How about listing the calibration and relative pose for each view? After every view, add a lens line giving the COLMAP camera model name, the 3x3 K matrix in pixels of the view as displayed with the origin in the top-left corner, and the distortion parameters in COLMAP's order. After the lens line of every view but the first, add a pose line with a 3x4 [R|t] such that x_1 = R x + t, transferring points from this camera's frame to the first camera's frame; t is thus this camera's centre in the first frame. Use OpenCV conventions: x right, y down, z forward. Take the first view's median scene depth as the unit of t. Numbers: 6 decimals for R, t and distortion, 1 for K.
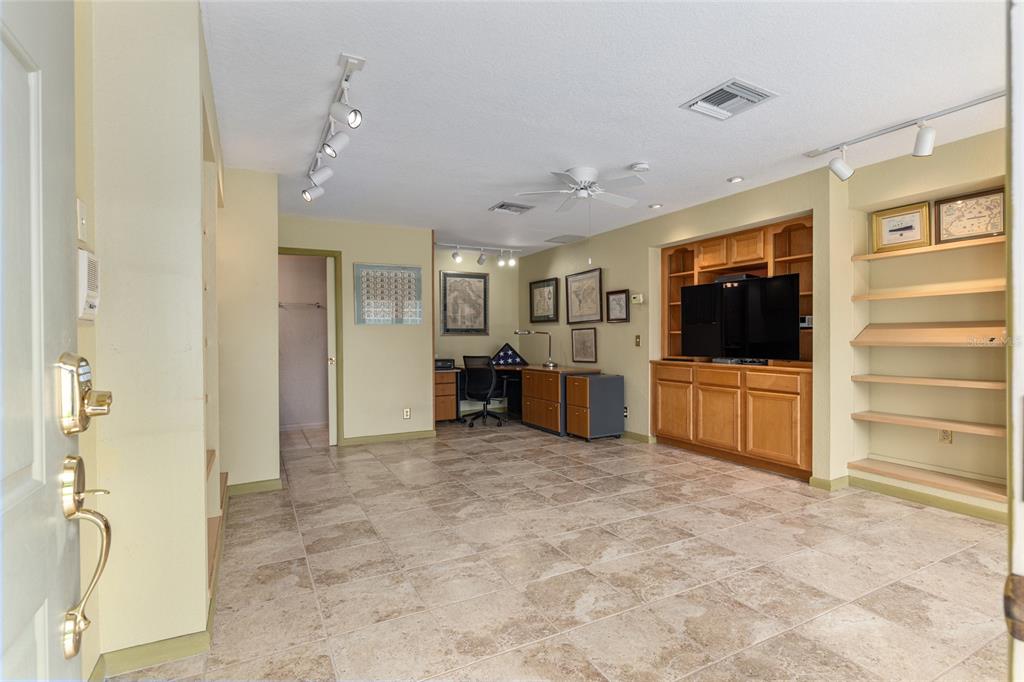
lens RADIAL K [[509.1, 0, 513.8], [0, 509.1, 340.6], [0, 0, 1]] dist [-0.000636, -0.000192]
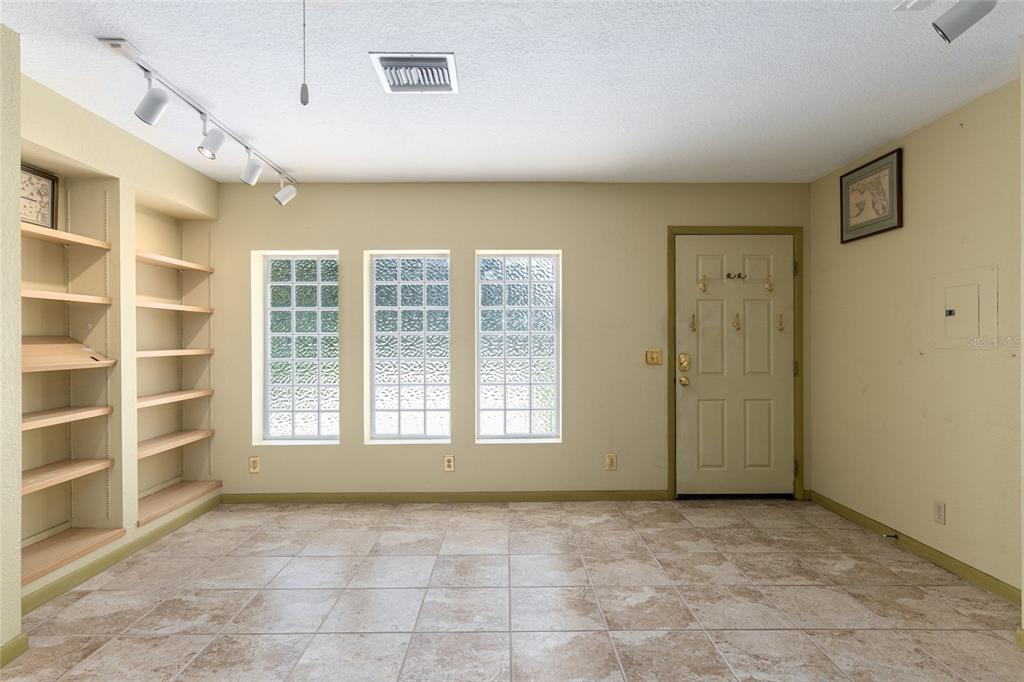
lens RADIAL K [[527.1, 0, 513.2], [0, 527.1, 342.3], [0, 0, 1]] dist [0.003093, 0.000348]
pose [[-0.890004, 0.005993, 0.455912, -0.135082], [0.008116, 0.999963, 0.002700, -0.036318], [-0.455880, 0.006103, -0.890021, 2.040178]]
